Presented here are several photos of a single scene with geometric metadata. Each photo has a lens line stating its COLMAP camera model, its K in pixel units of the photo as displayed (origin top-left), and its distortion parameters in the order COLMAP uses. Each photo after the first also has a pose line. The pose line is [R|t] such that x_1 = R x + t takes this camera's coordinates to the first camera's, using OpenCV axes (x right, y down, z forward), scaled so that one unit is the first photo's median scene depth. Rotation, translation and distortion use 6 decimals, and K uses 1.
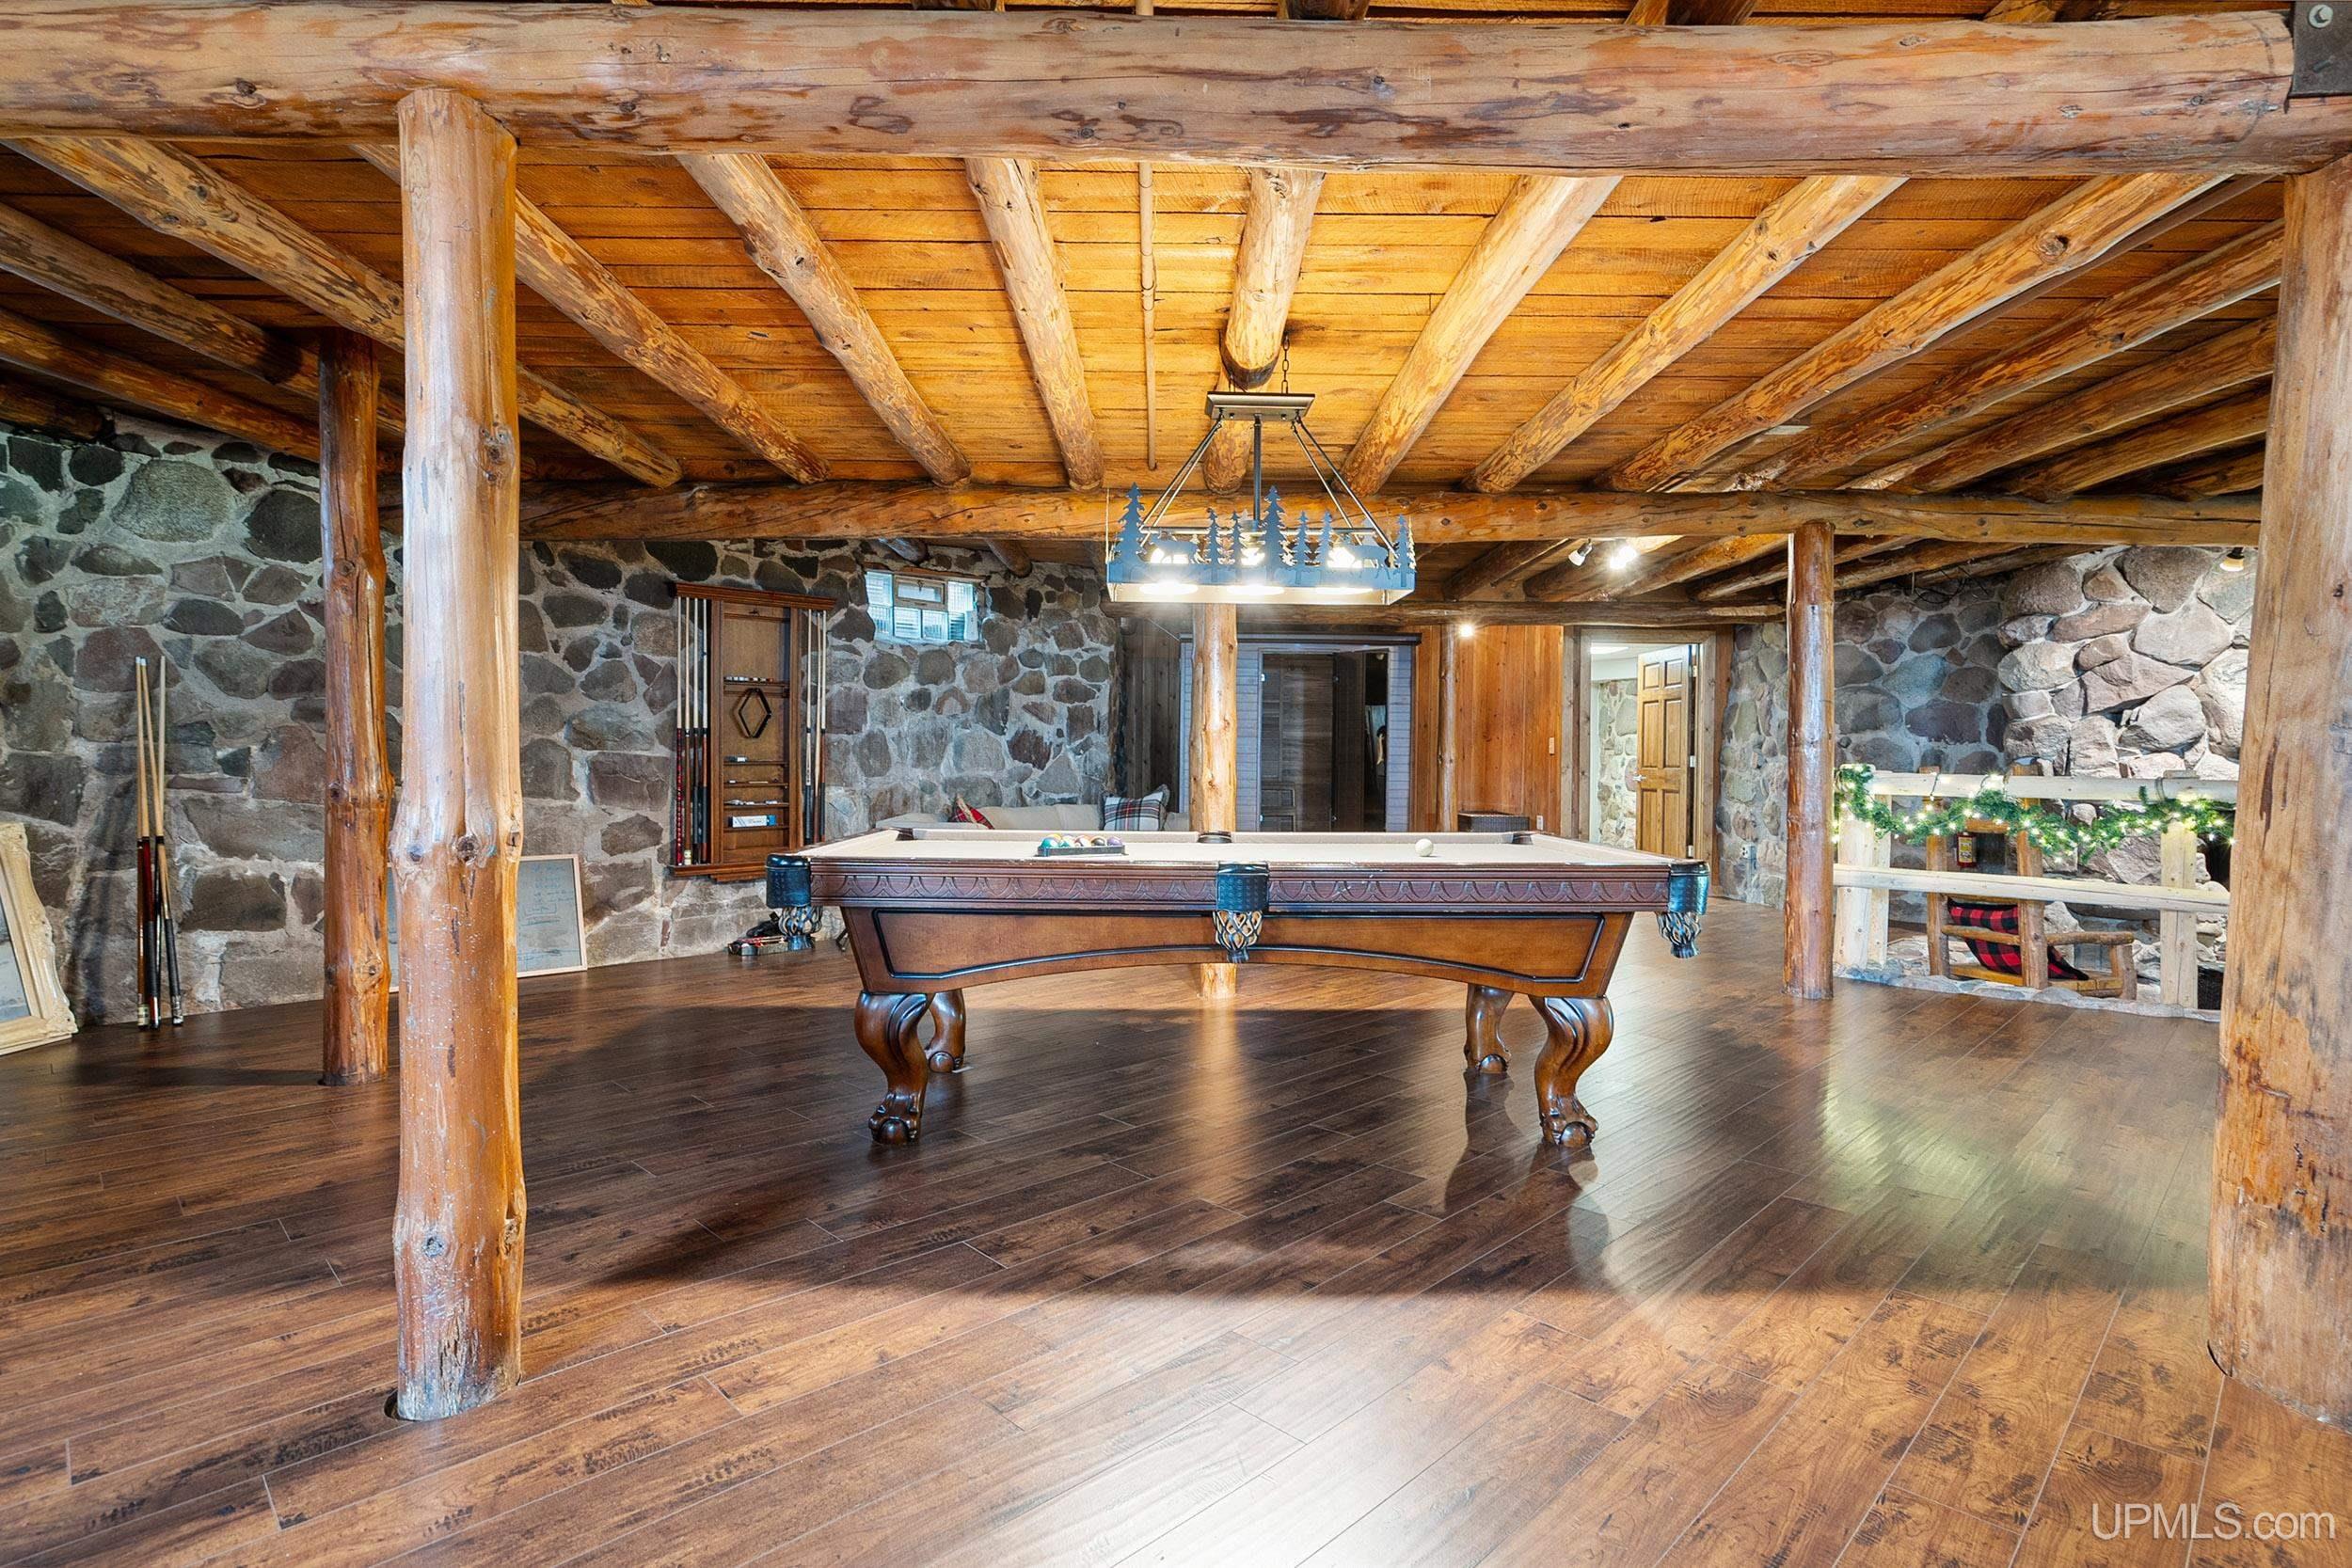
lens RADIAL K [[1154.4, 0, 1179.7], [0, 1154.4, 789.0], [0, 0, 1]] dist [0.000686, 0.000122]
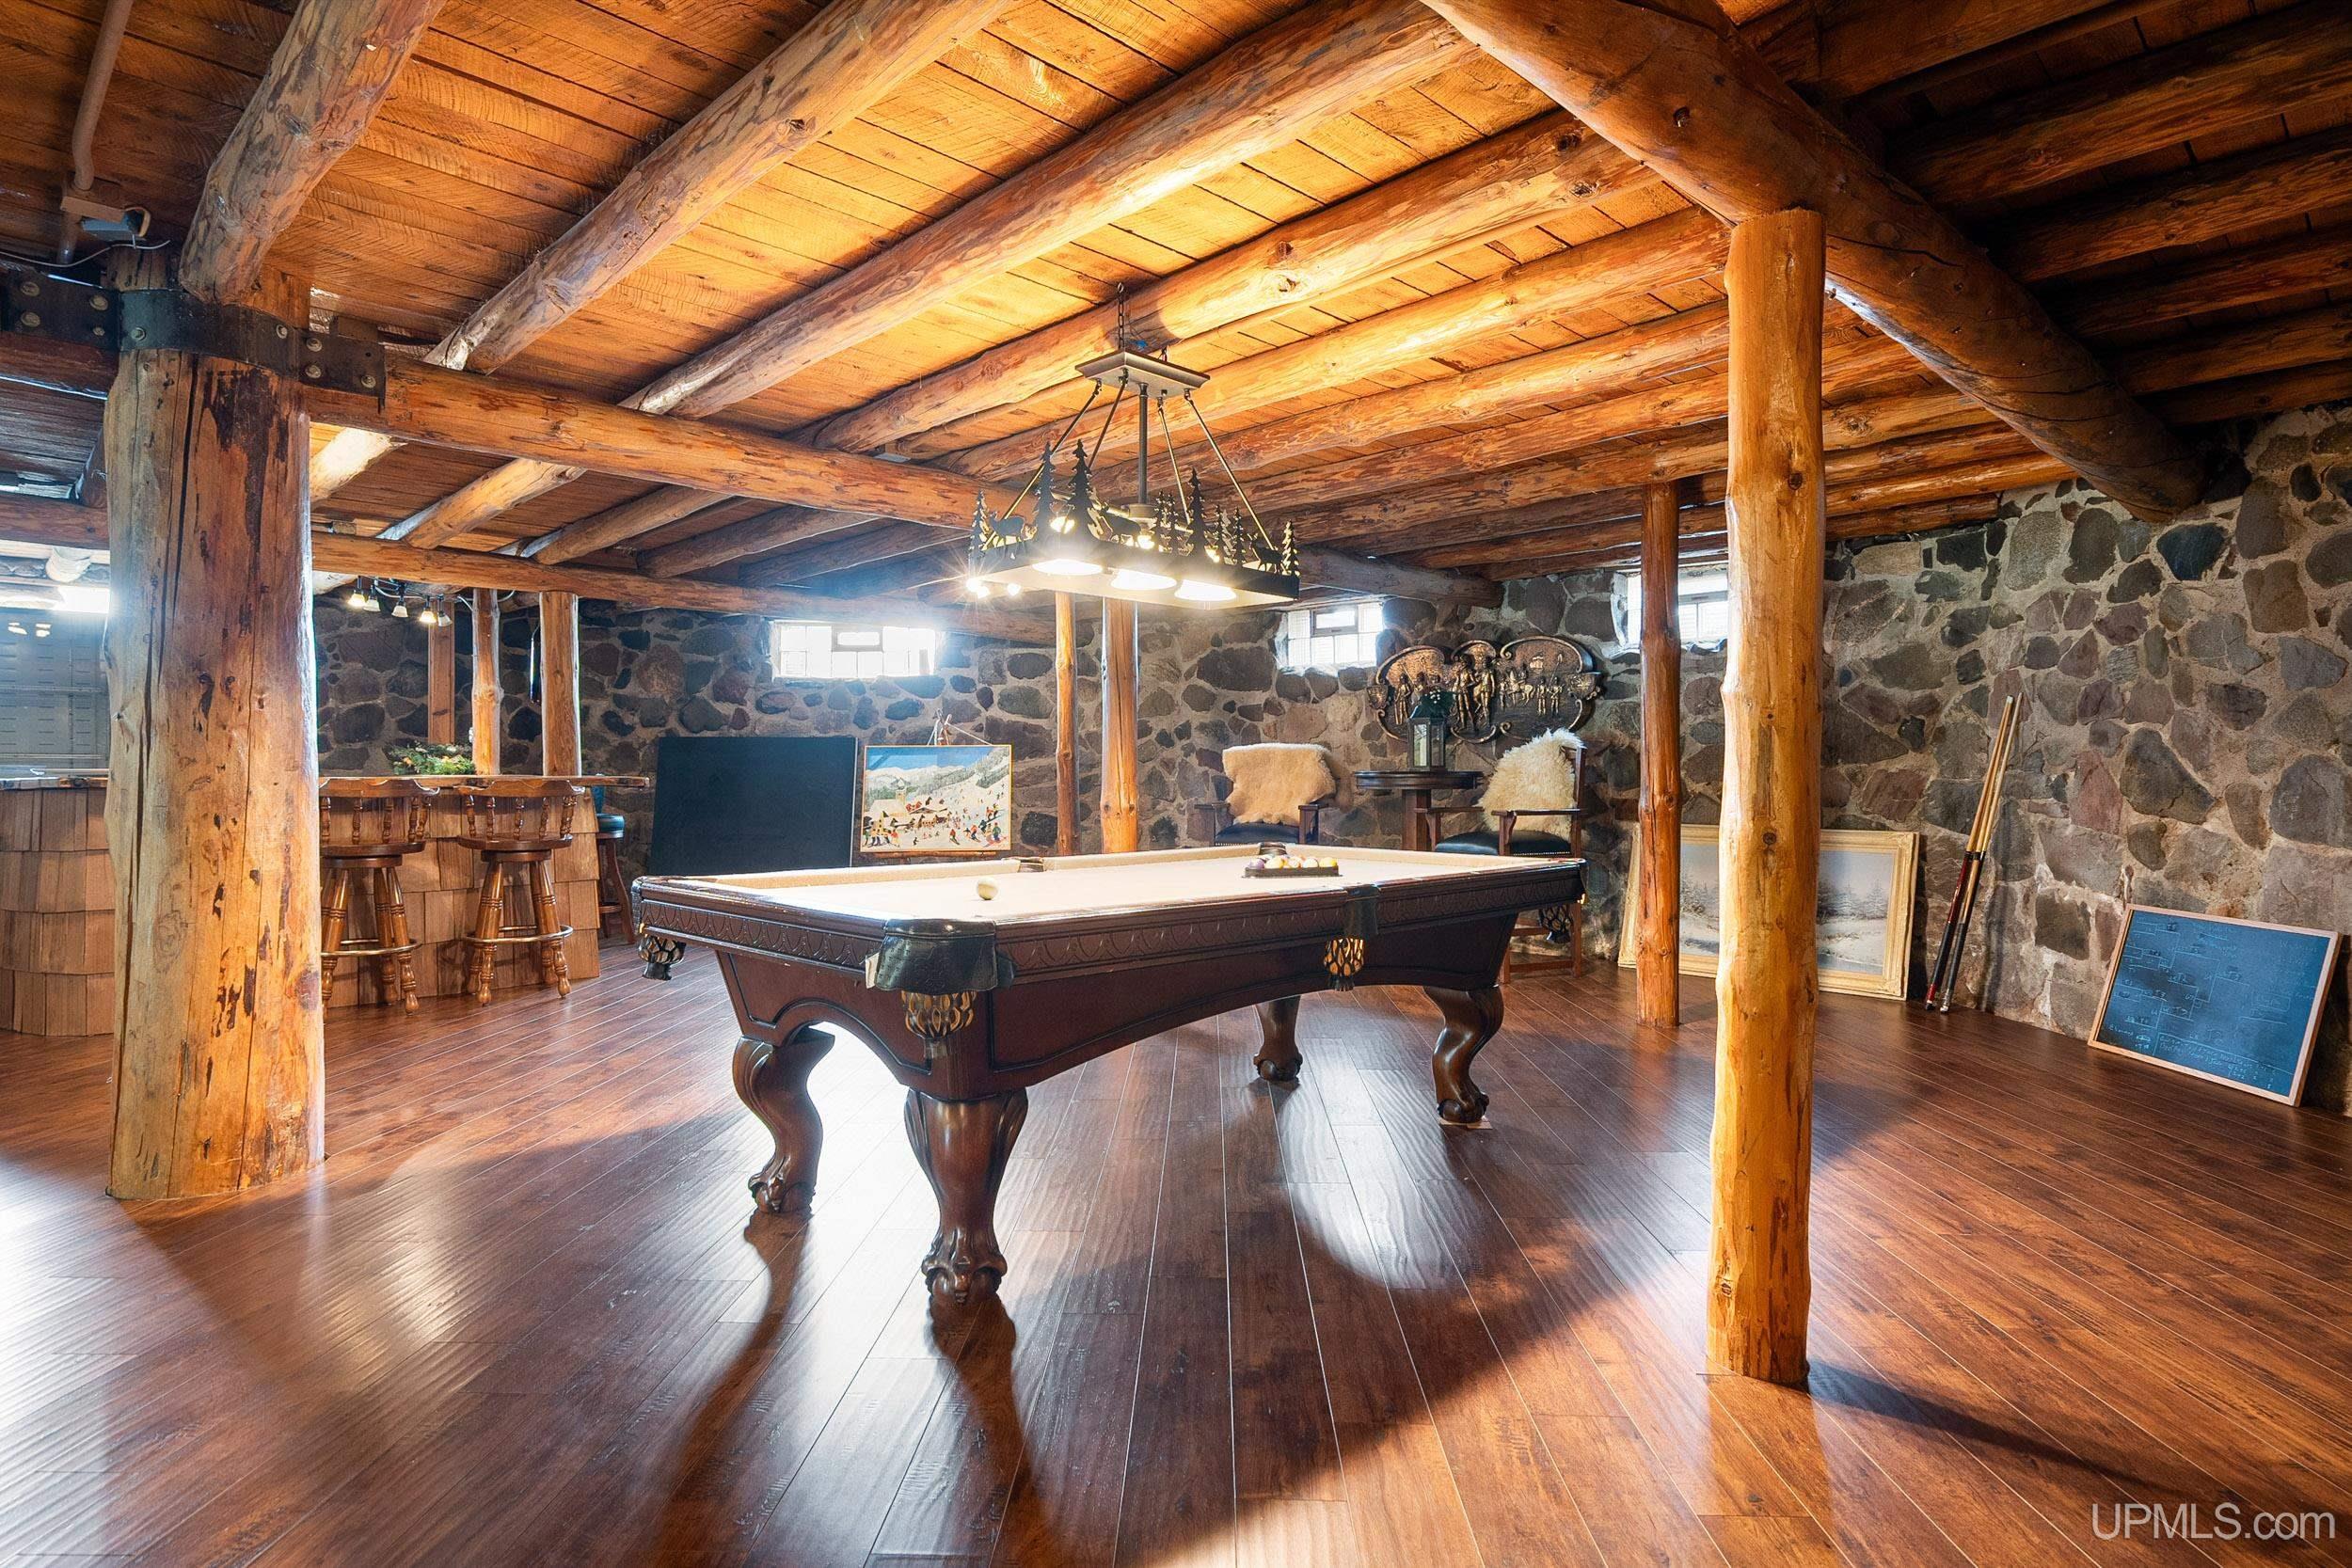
lens RADIAL K [[1251.9, 0, 1190.6], [0, 1251.9, 778.9], [0, 0, 1]] dist [0.000858, 0.000218]
pose [[-0.729321, -0.001842, -0.684170, 0.508324], [-0.018530, 0.999683, 0.017062, -0.036329], [0.683921, 0.025122, -0.729123, 1.283865]]
